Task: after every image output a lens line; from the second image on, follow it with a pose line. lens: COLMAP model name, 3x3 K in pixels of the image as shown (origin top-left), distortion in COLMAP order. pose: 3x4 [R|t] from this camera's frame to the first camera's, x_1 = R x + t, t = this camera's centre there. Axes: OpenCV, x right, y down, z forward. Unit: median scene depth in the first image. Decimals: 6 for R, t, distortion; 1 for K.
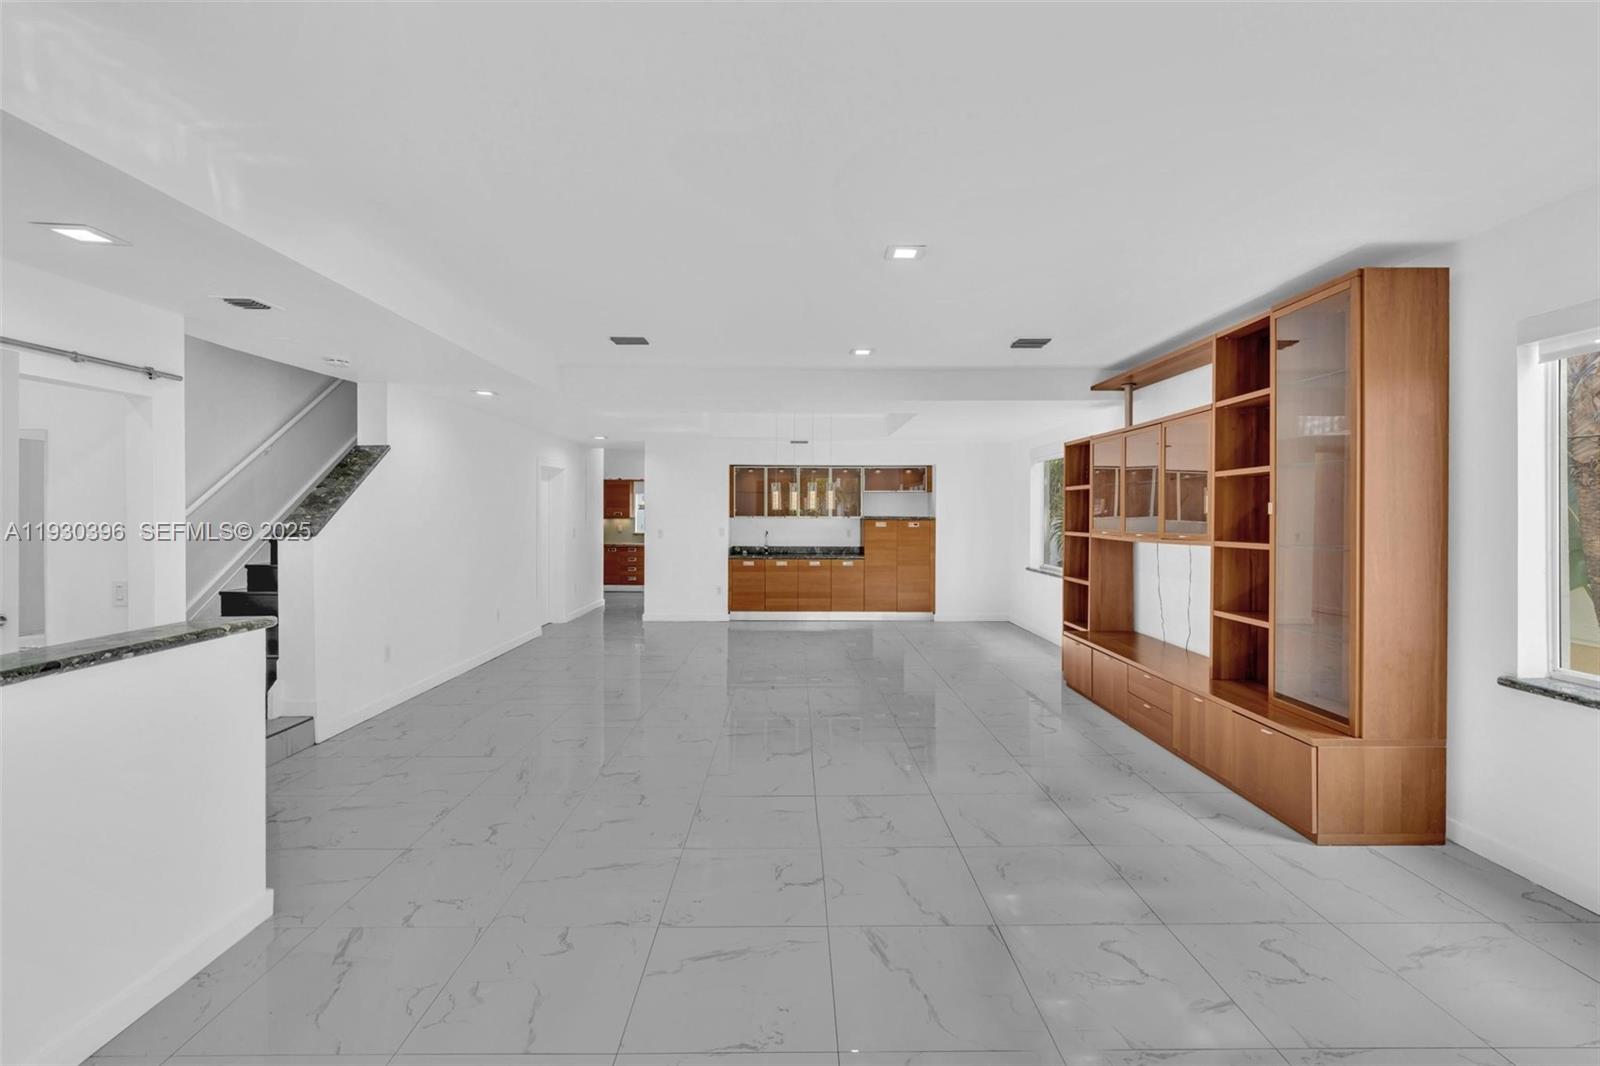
lens RADIAL K [[766.2, 0, 792.9], [0, 766.2, 516.3], [0, 0, 1]] dist [-0.003082, 0.000394]
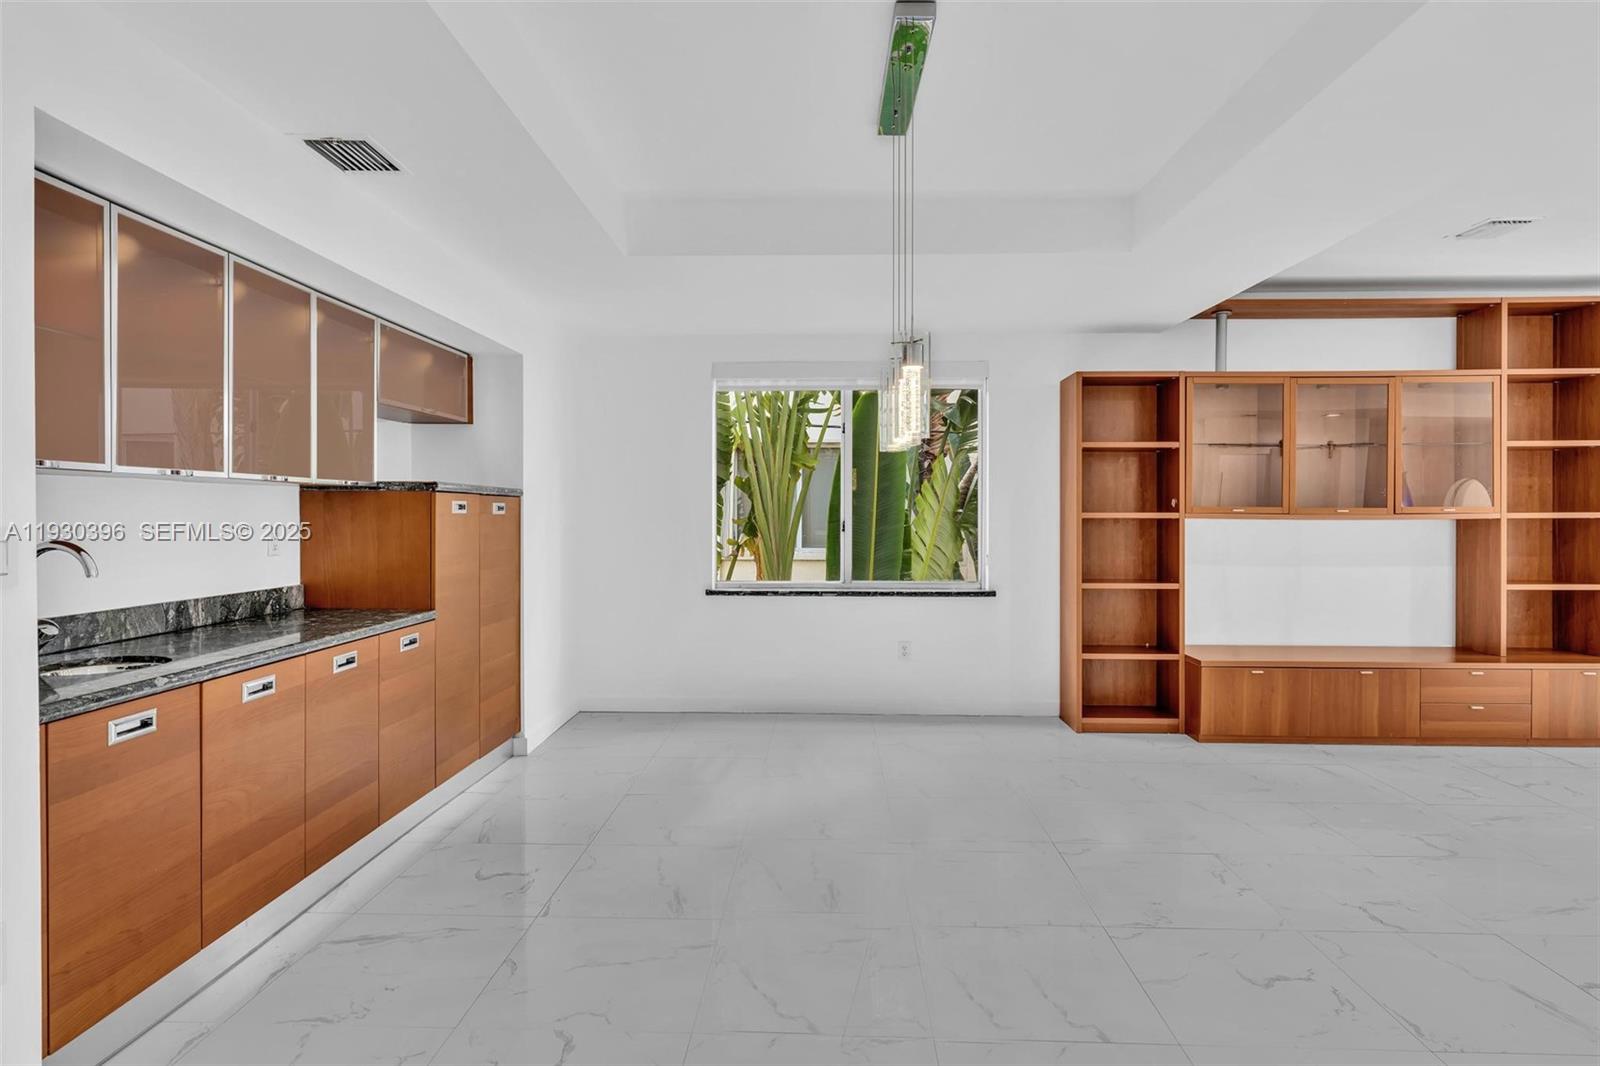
lens RADIAL K [[859.3, 0, 800.0], [0, 859.3, 533.0], [0, 0, 1]] dist [-0.004151, -0.000476]
pose [[0.045922, -0.026369, 0.998597, -0.244408], [0.001023, 0.999652, 0.026350, 0.011839], [-0.998945, -0.000189, 0.045933, 0.831119]]
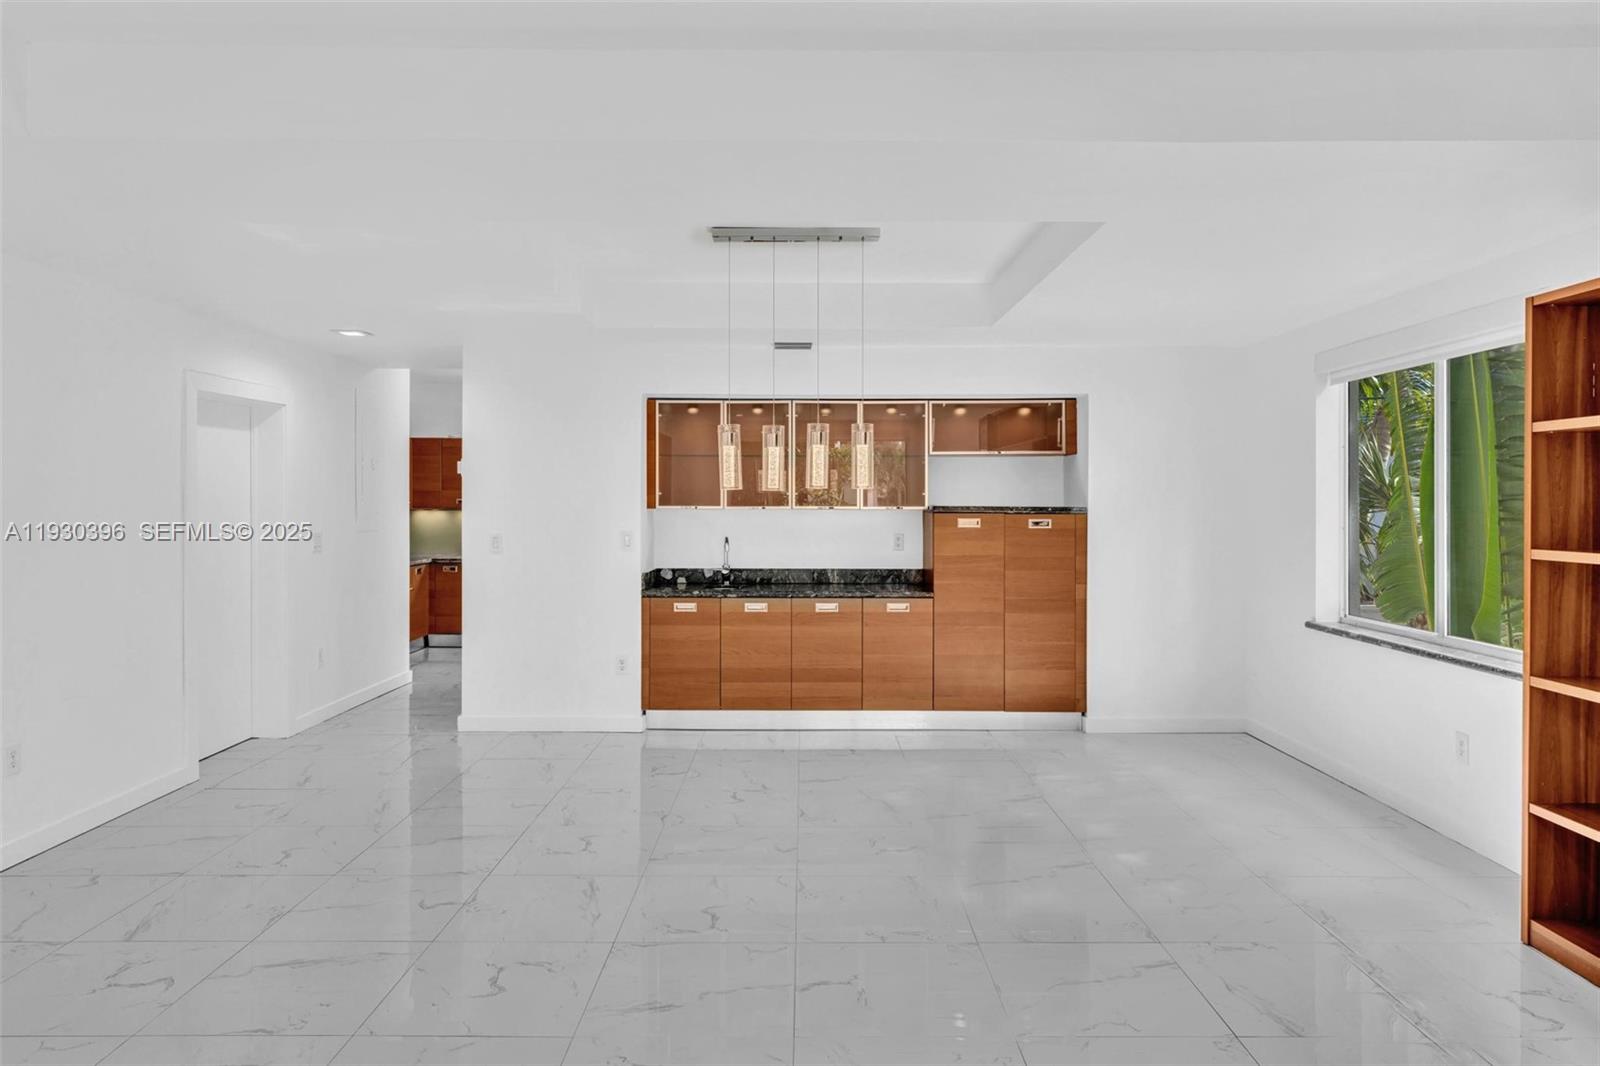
lens RADIAL K [[1002.5, 0, 798.6], [0, 1002.5, 511.6], [0, 0, 1]] dist [-0.015806, 0.013203]
pose [[0.999956, -0.001822, -0.009175, 0.016928], [0.001881, 0.999978, 0.006383, -0.000495], [0.009163, -0.006399, 0.999938, 0.389398]]
